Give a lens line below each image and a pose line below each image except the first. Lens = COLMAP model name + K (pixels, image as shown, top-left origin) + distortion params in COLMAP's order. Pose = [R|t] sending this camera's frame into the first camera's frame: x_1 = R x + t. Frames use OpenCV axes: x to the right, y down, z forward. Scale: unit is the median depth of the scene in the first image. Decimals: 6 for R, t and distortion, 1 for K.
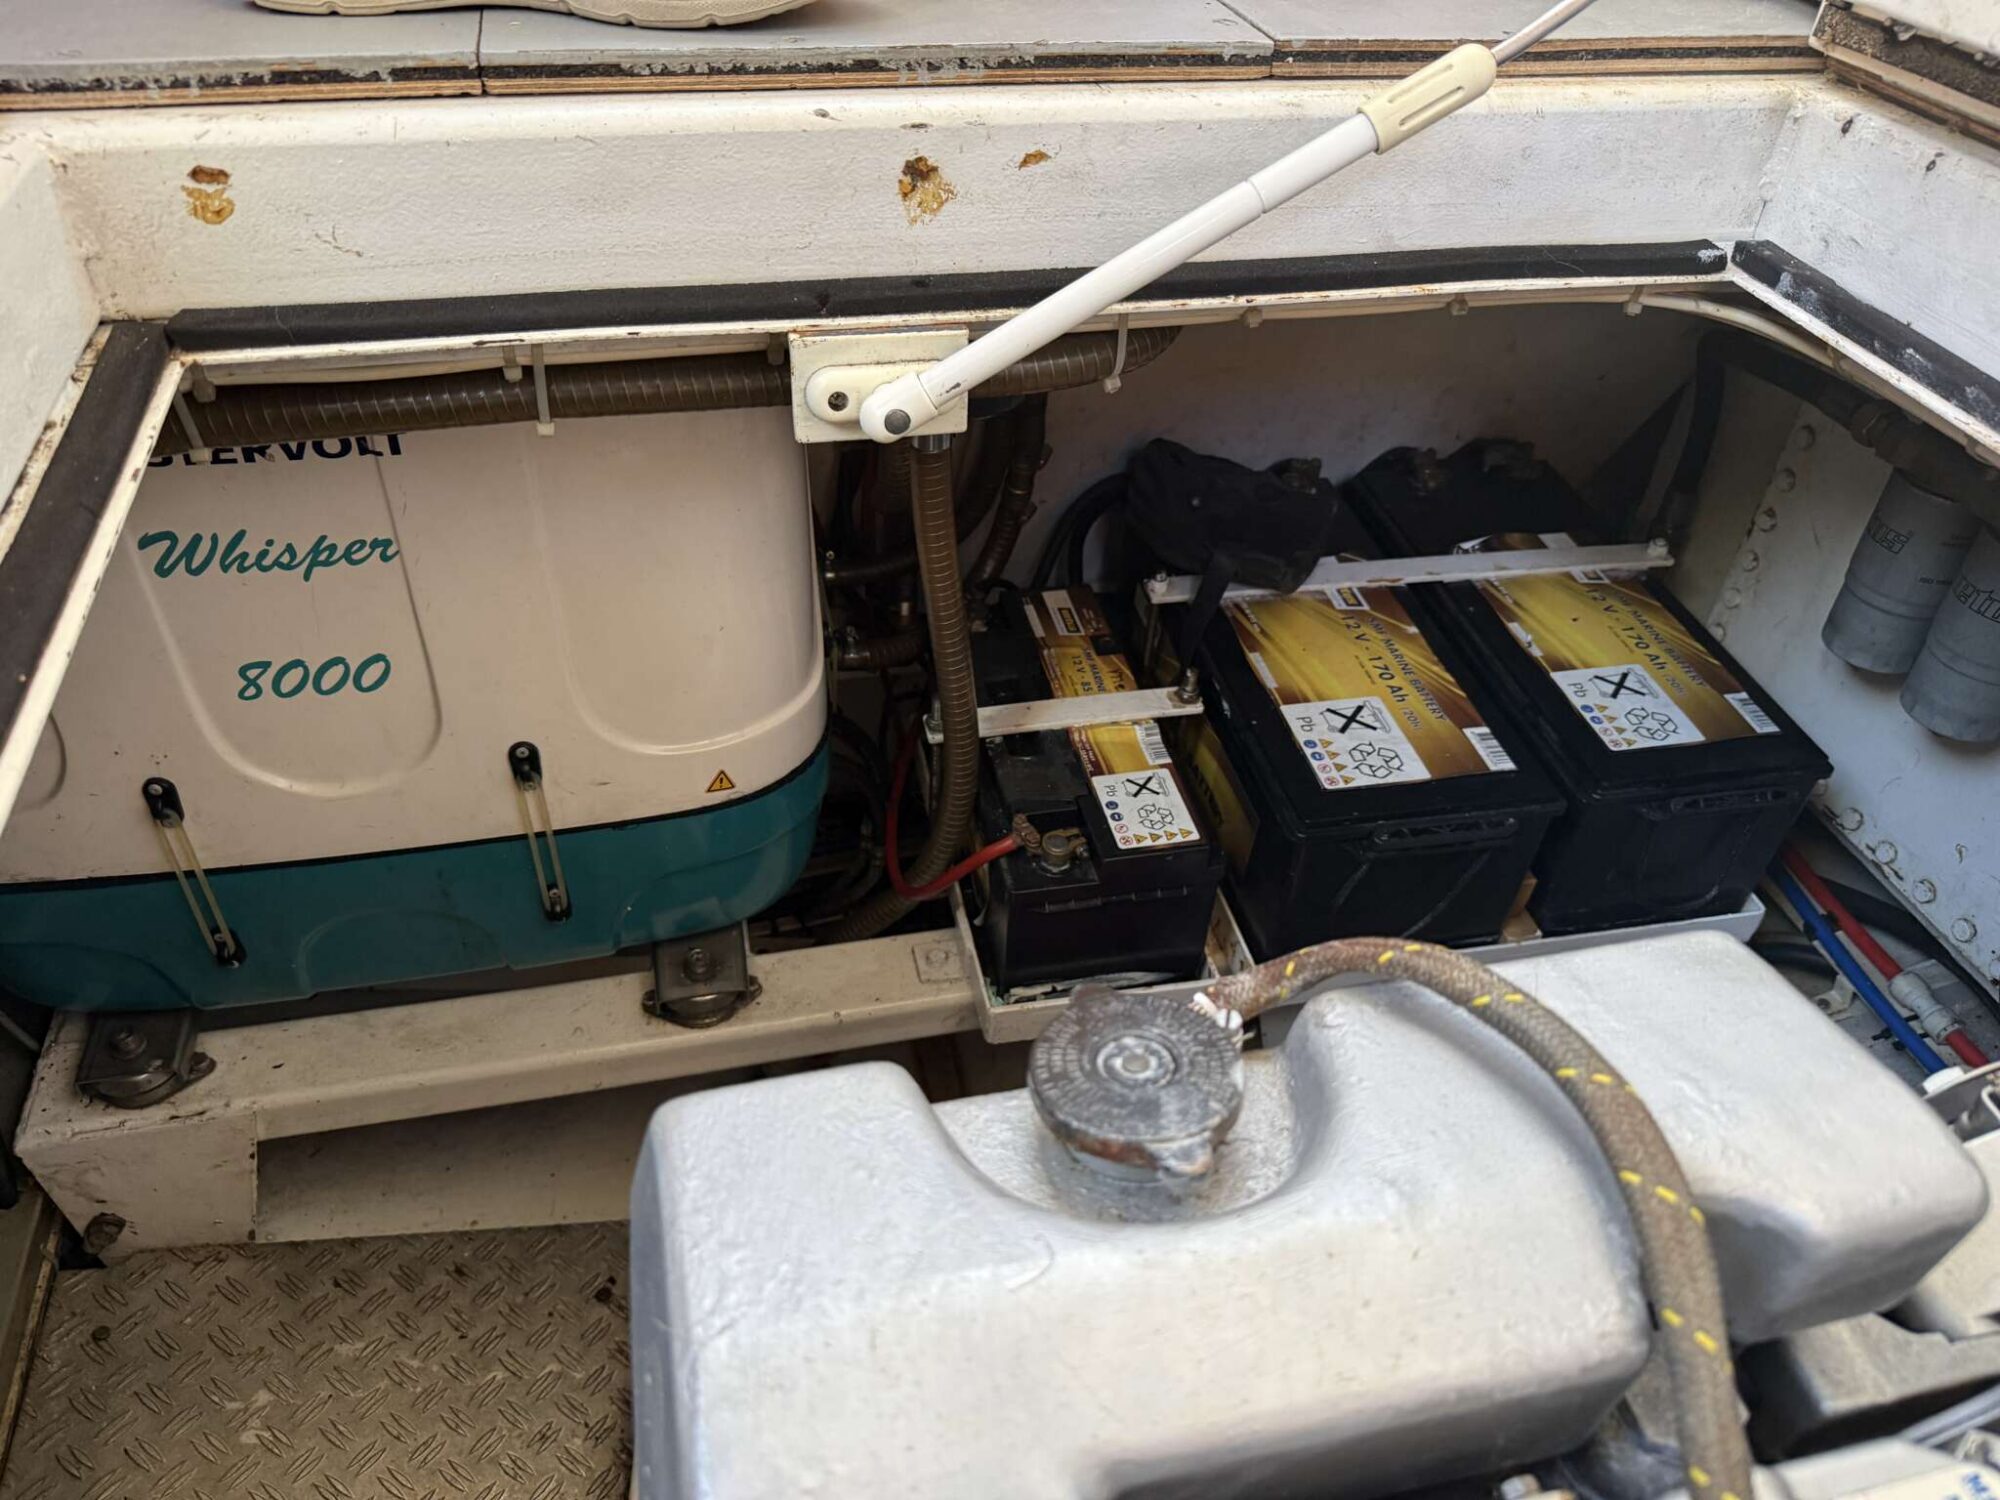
lens RADIAL K [[1434.4, 0, 1000.0], [0, 1434.4, 750.0], [0, 0, 1]] dist [0.156658, -0.307454]
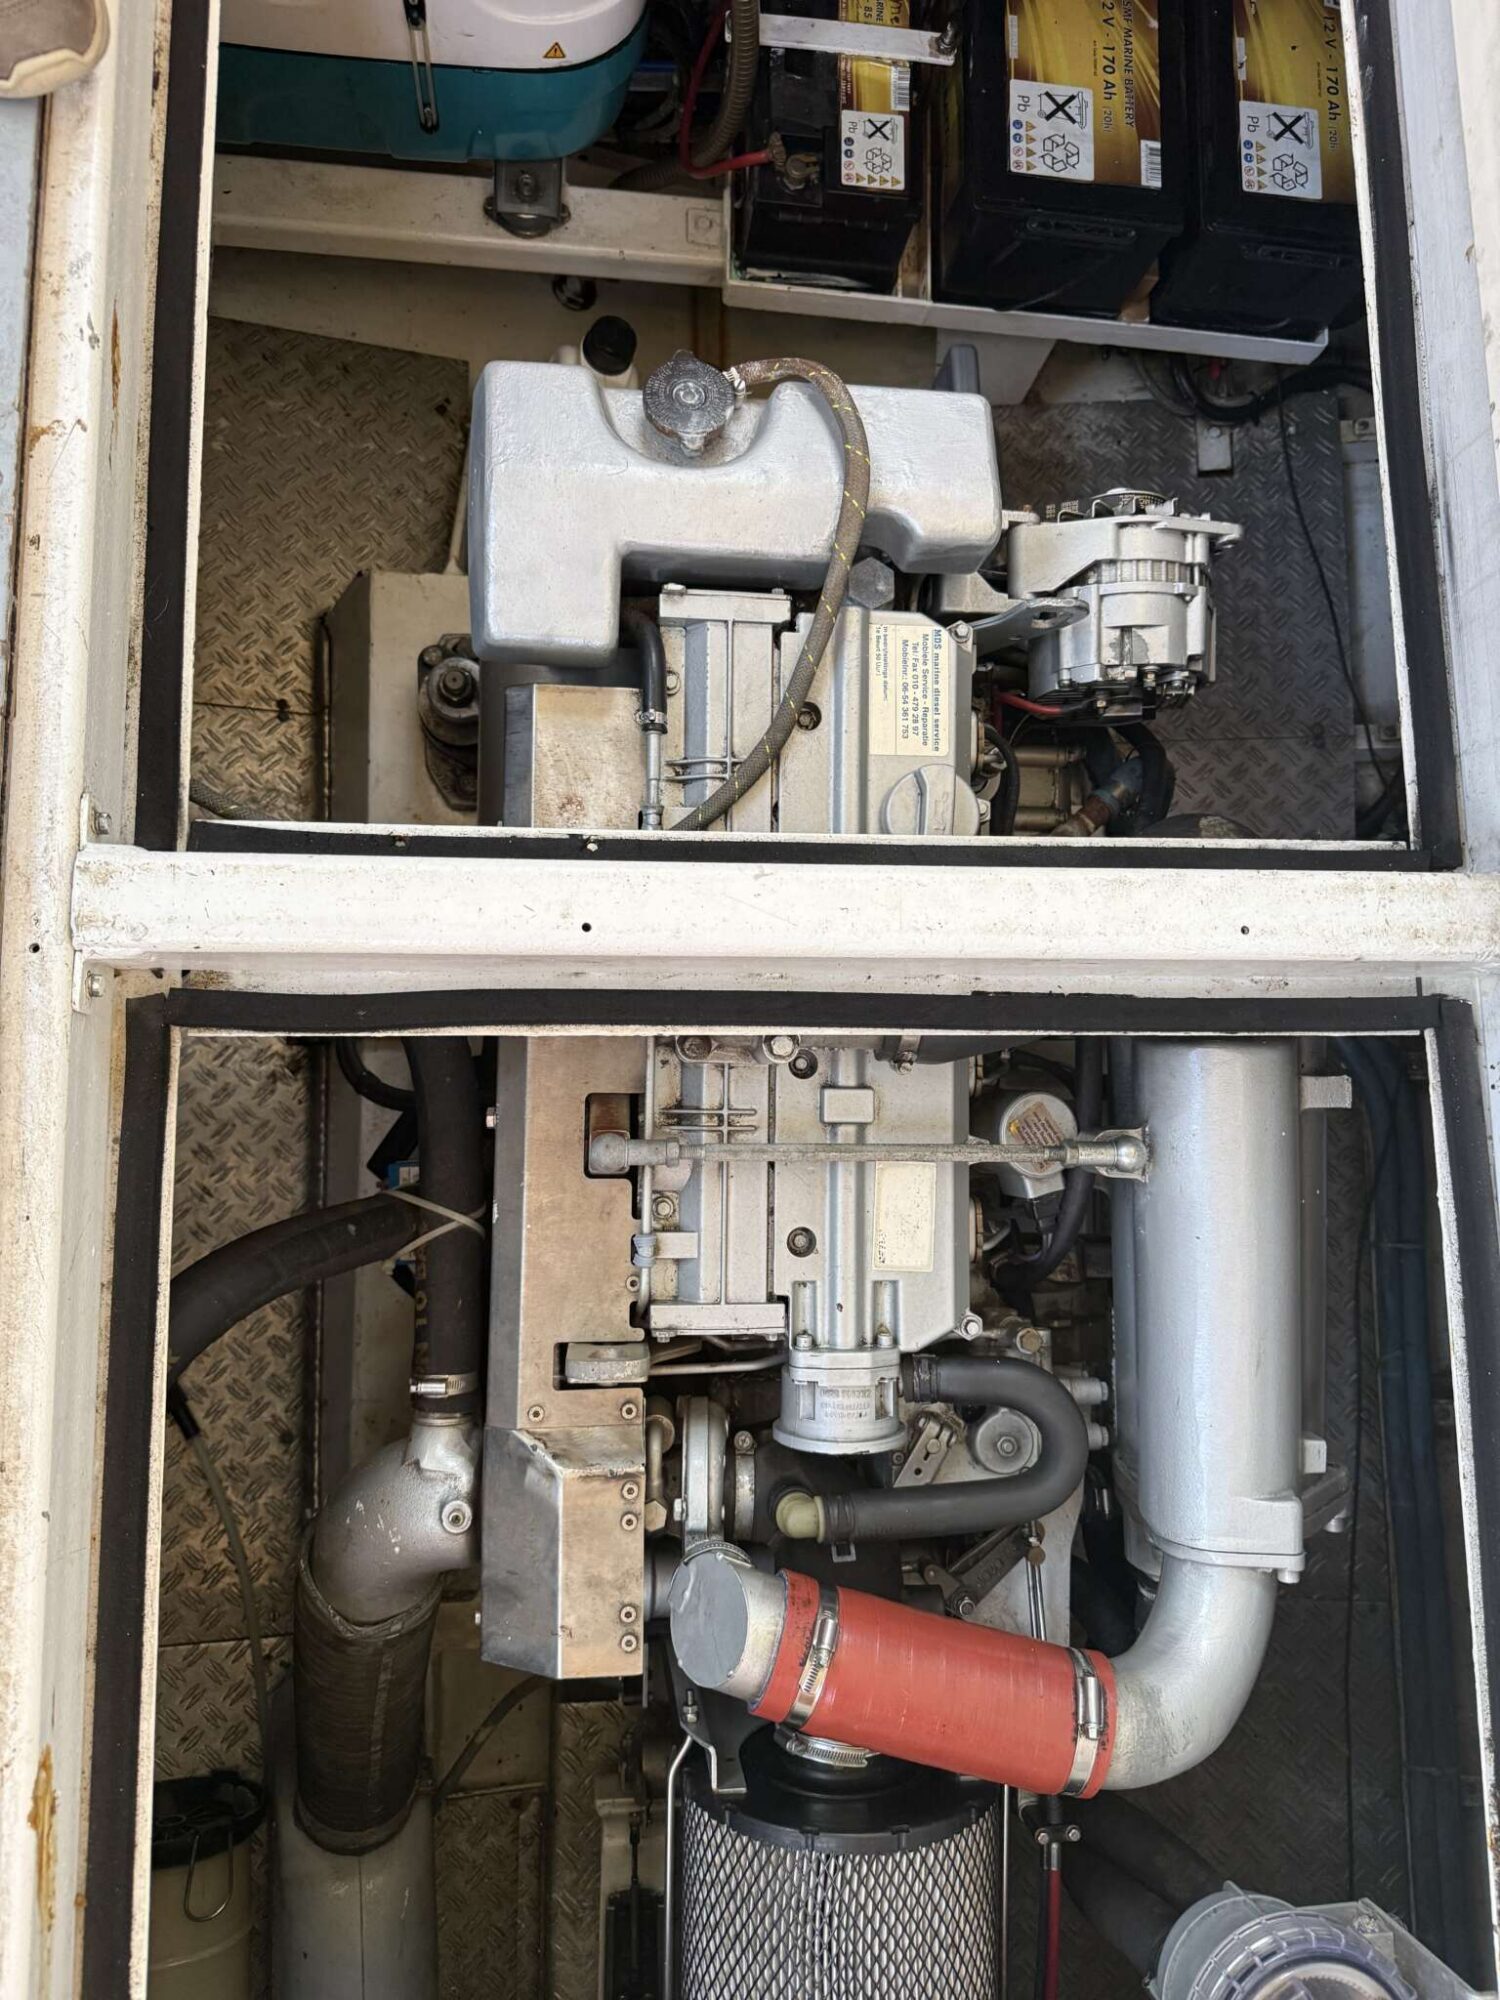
lens RADIAL K [[1384.2, 0, 750.0], [0, 1384.2, 1000.0], [0, 0, 1]] dist [-0.005041, -0.000744]
pose [[0.970300, 0.234716, 0.058533, 0.096758], [-0.215261, 0.727380, 0.651599, -0.184882], [0.110365, -0.644846, 0.756302, -0.439701]]
